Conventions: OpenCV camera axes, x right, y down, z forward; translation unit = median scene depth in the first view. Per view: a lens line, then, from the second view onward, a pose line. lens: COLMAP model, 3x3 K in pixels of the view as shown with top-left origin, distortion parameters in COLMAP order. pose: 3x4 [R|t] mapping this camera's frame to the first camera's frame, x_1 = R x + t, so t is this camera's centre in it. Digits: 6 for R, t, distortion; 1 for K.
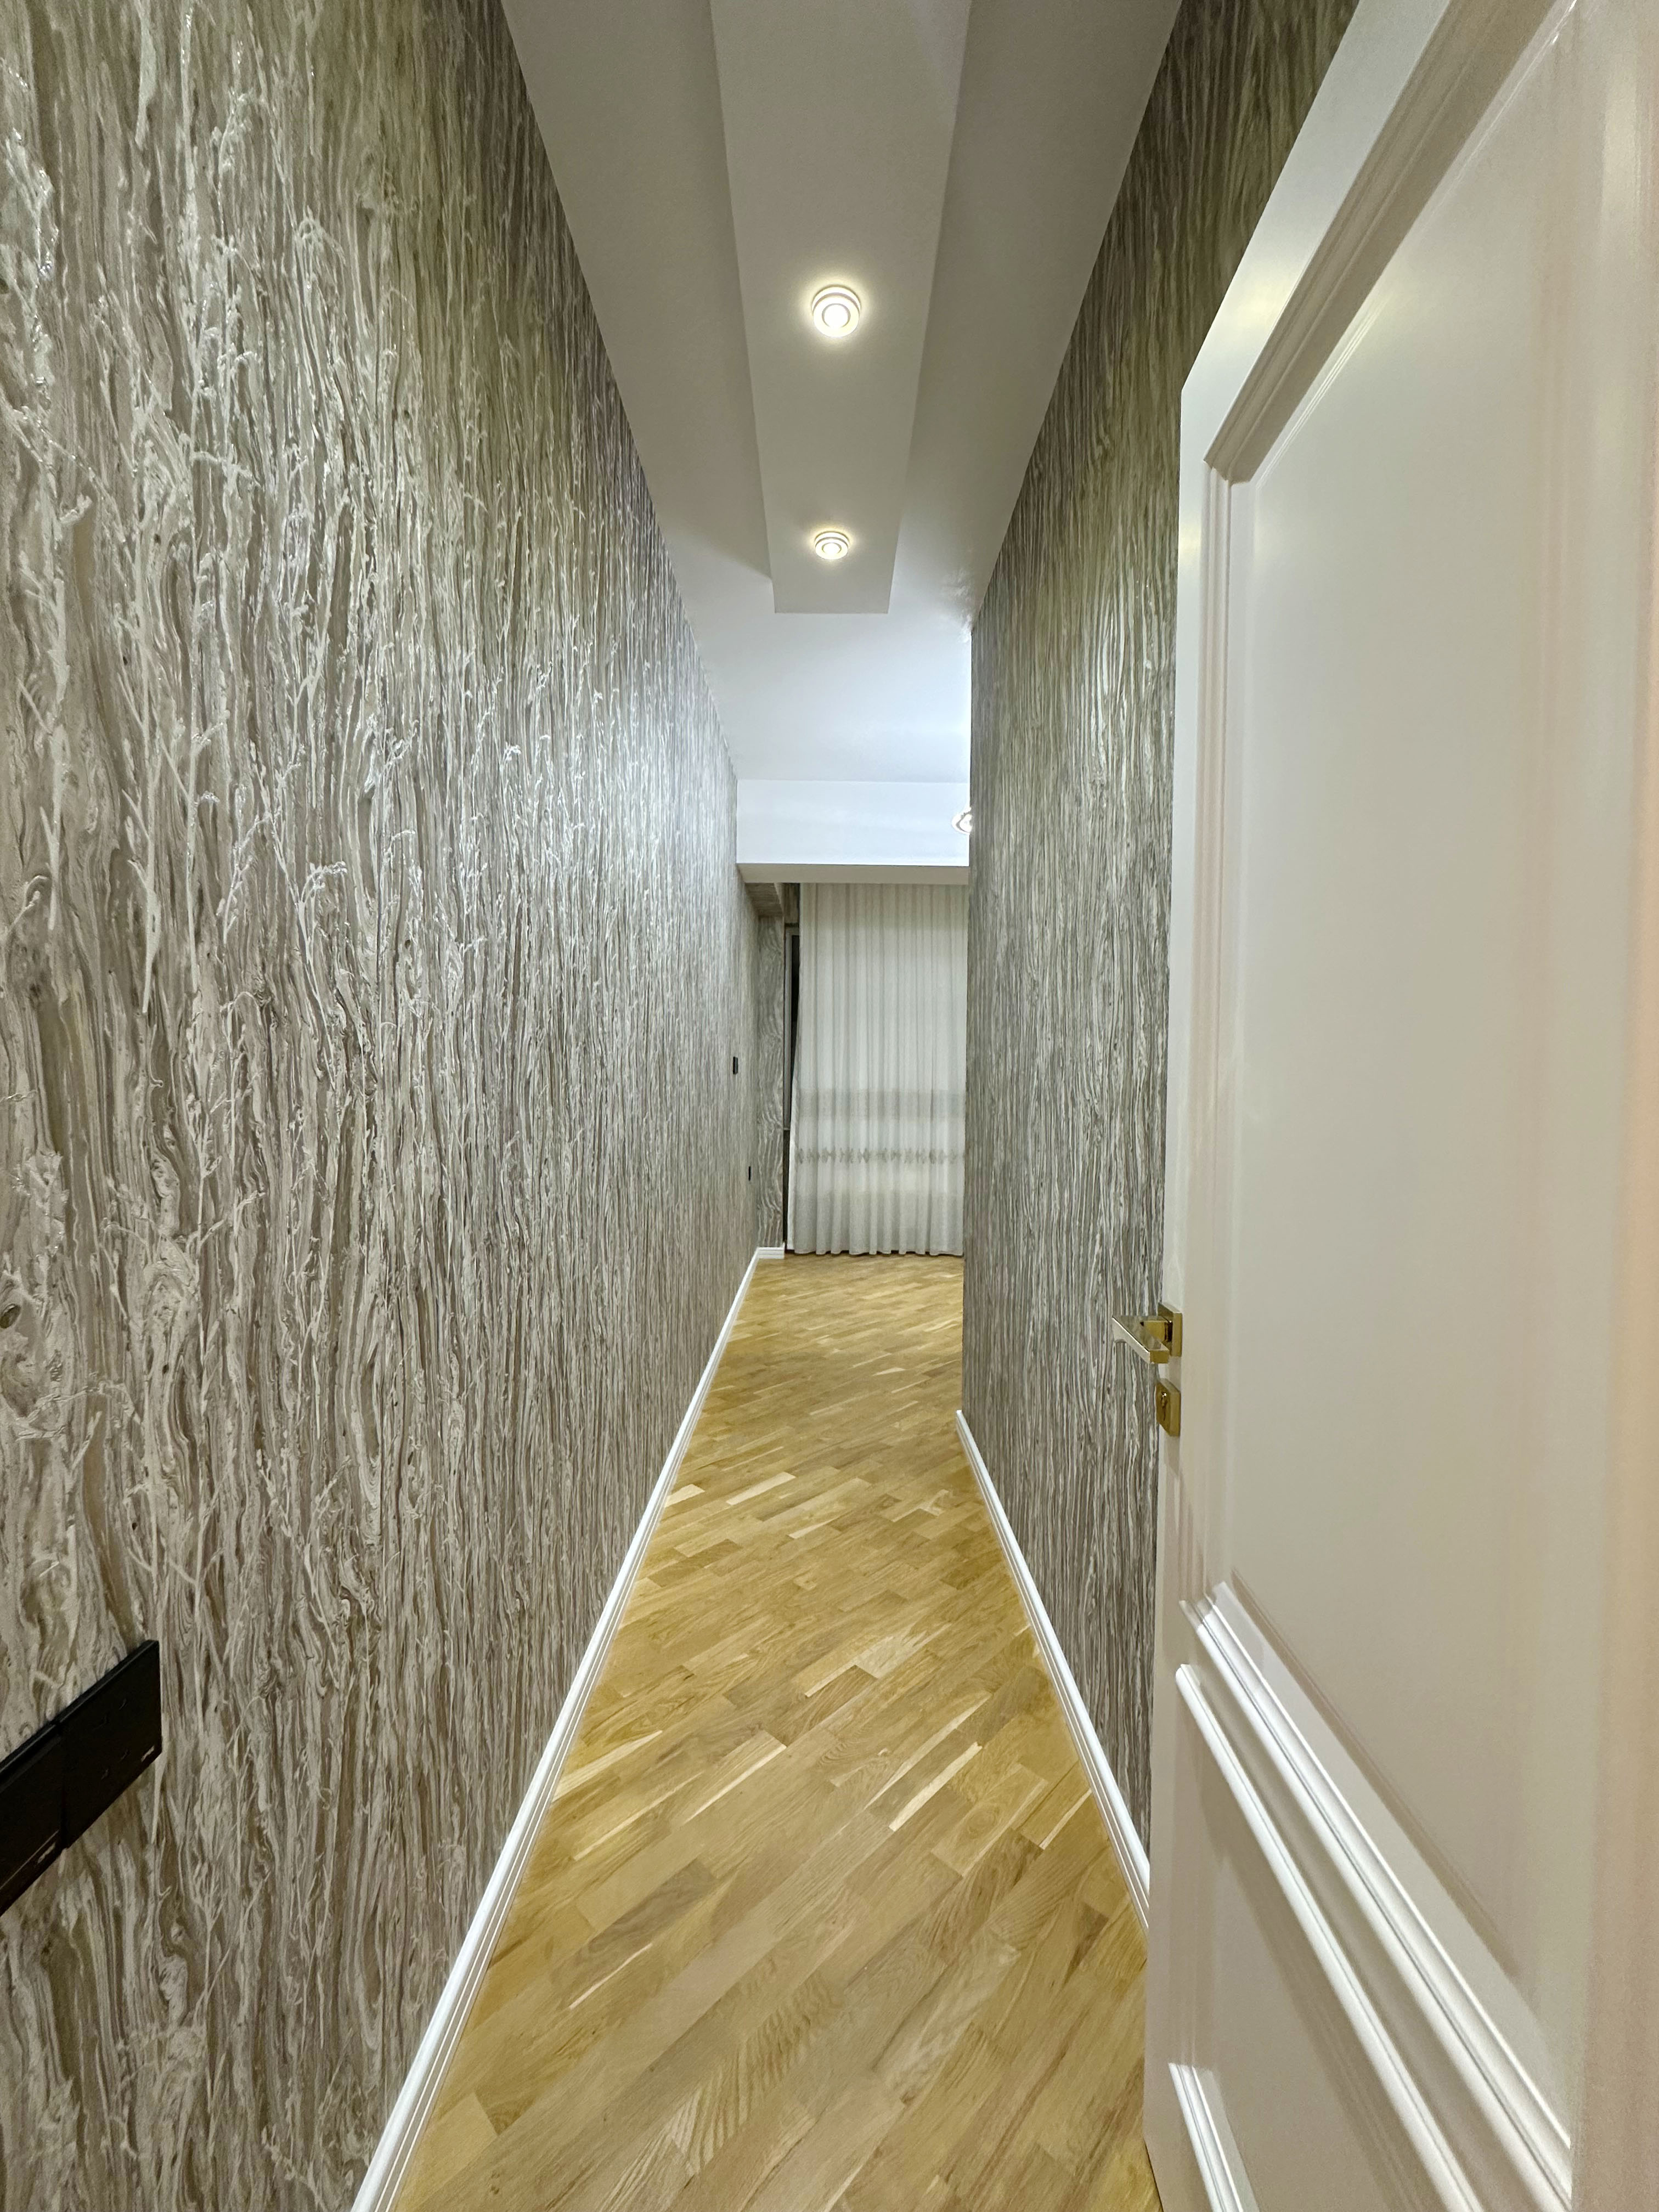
lens RADIAL K [[880.9, 0, 831.6], [0, 880.9, 1105.3], [0, 0, 1]] dist [-0.000283, -0.000186]
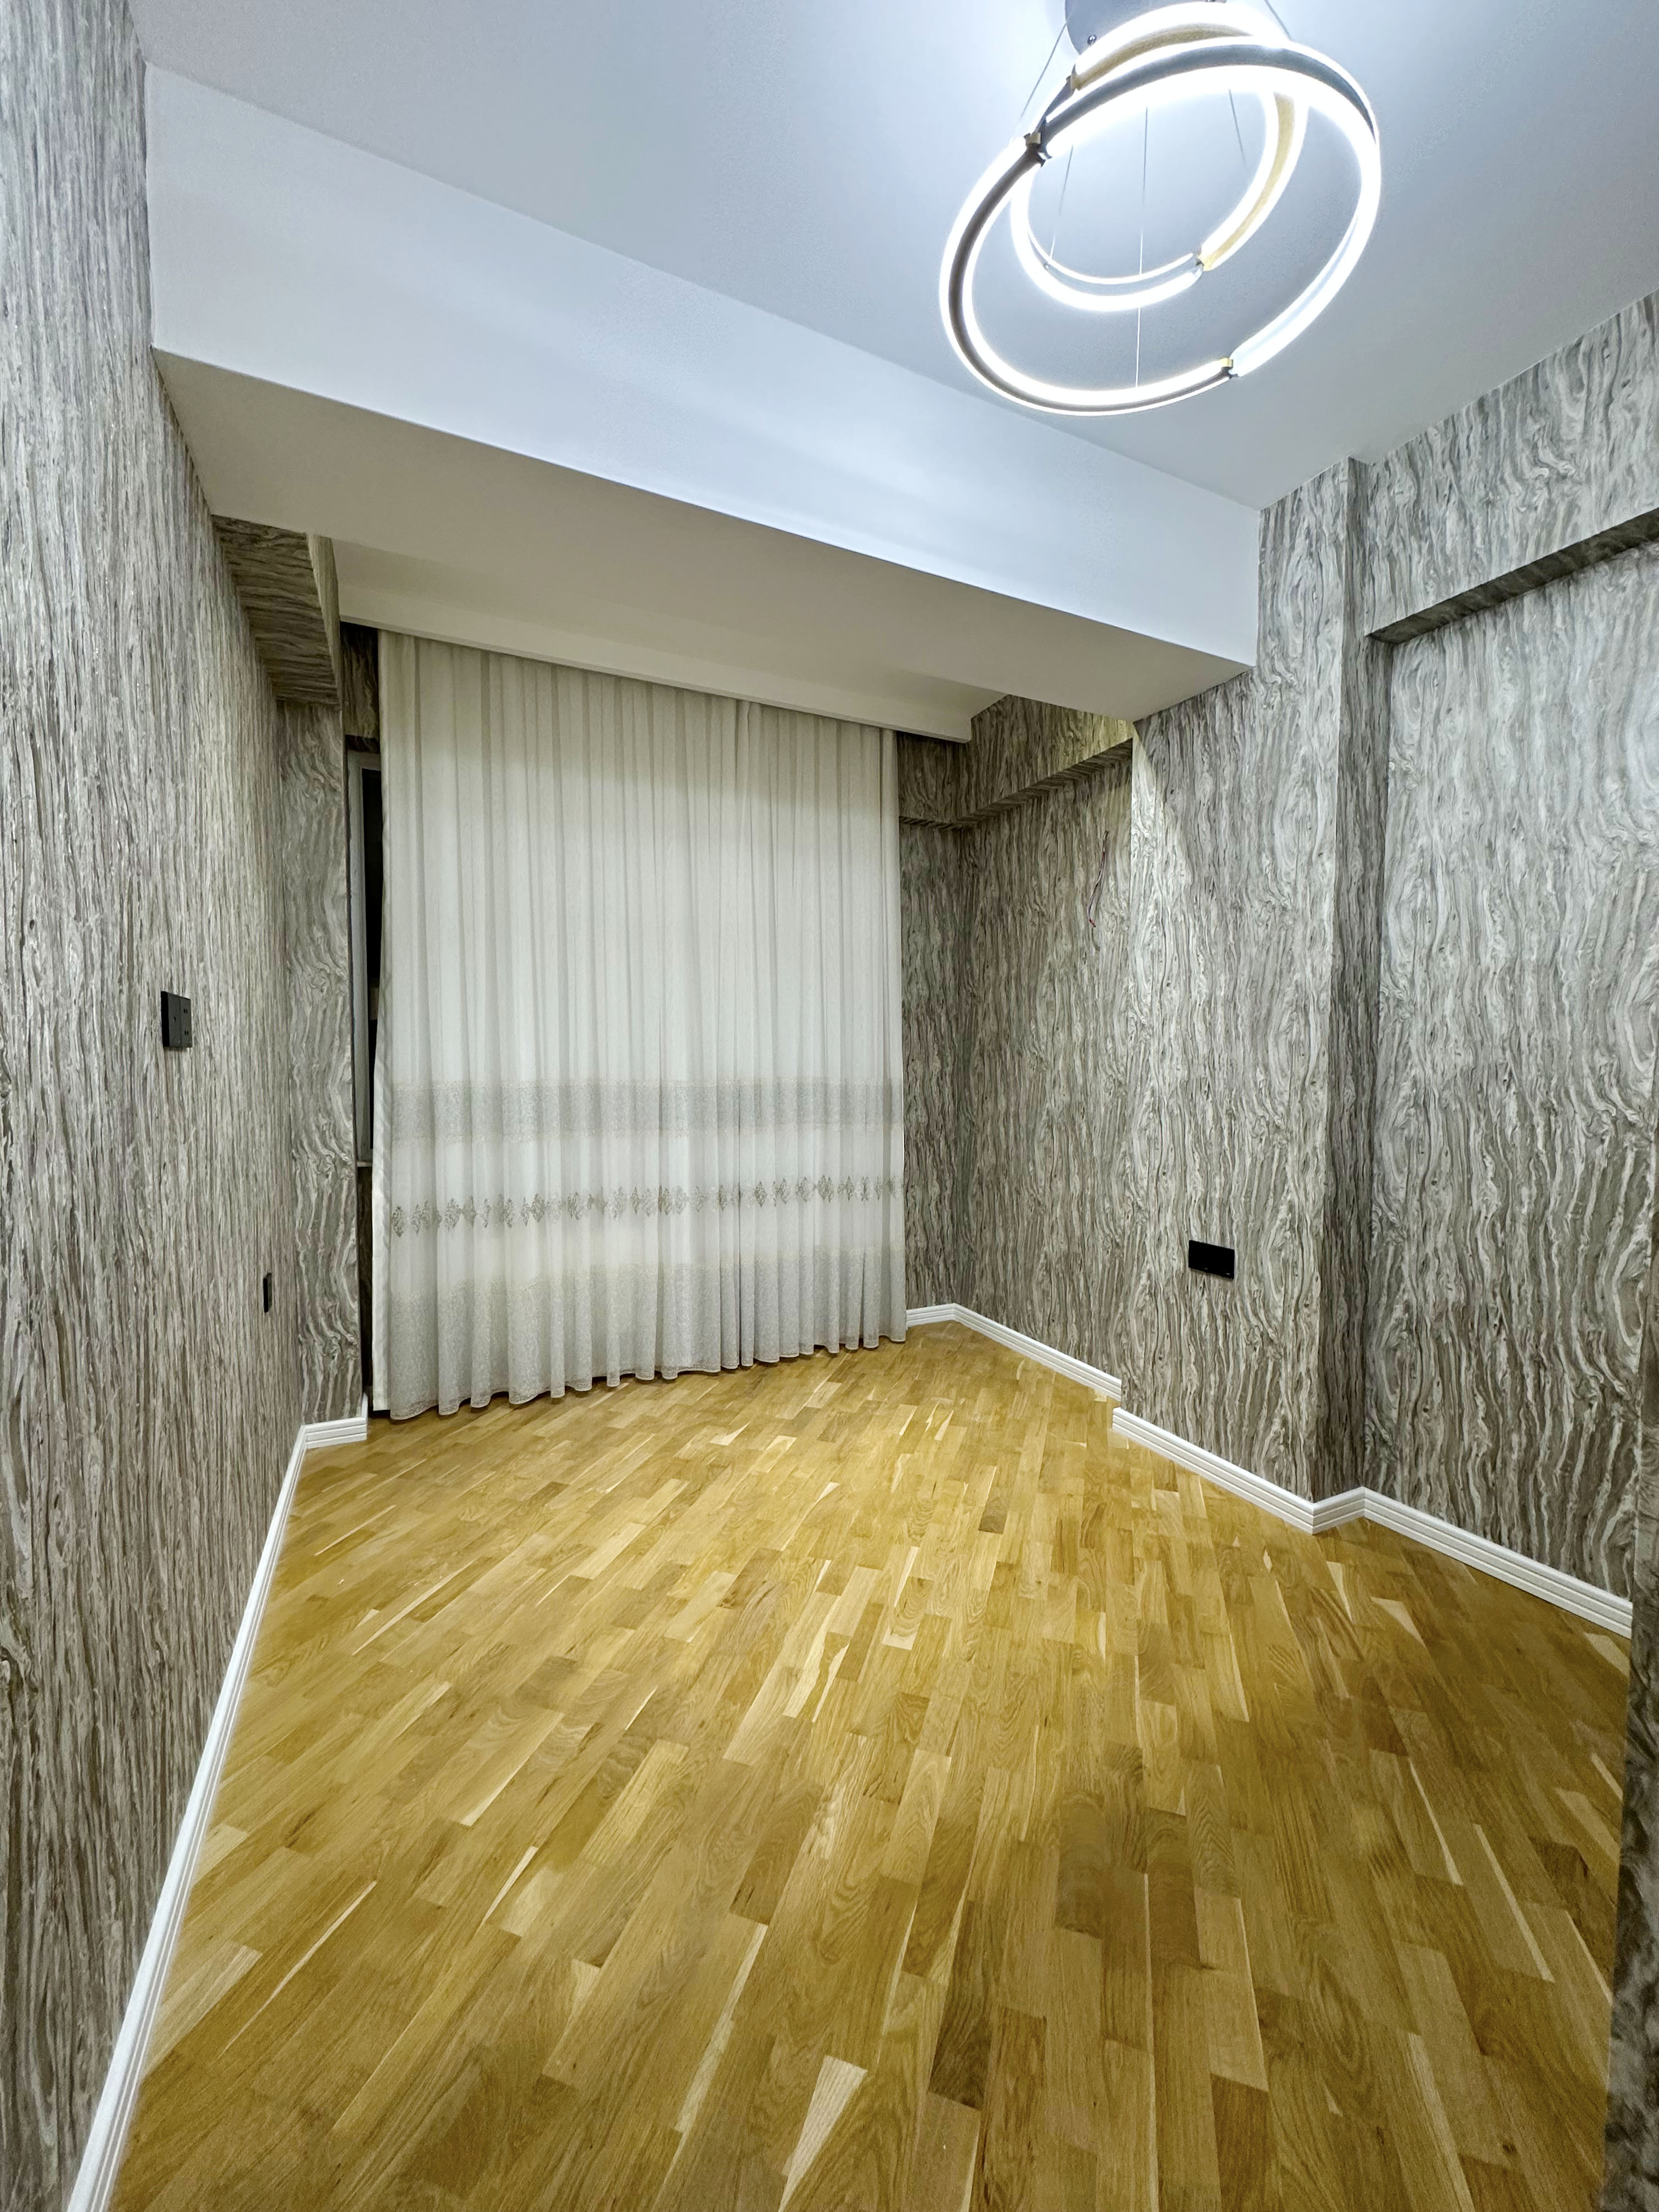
lens RADIAL K [[880.9, 0, 831.6], [0, 880.9, 1105.3], [0, 0, 1]] dist [-0.000283, -0.000186]
pose [[0.904009, -0.029913, 0.426467, -0.024334], [0.019933, 0.999413, 0.027849, -0.015162], [-0.427049, -0.016675, 0.904074, 0.455919]]
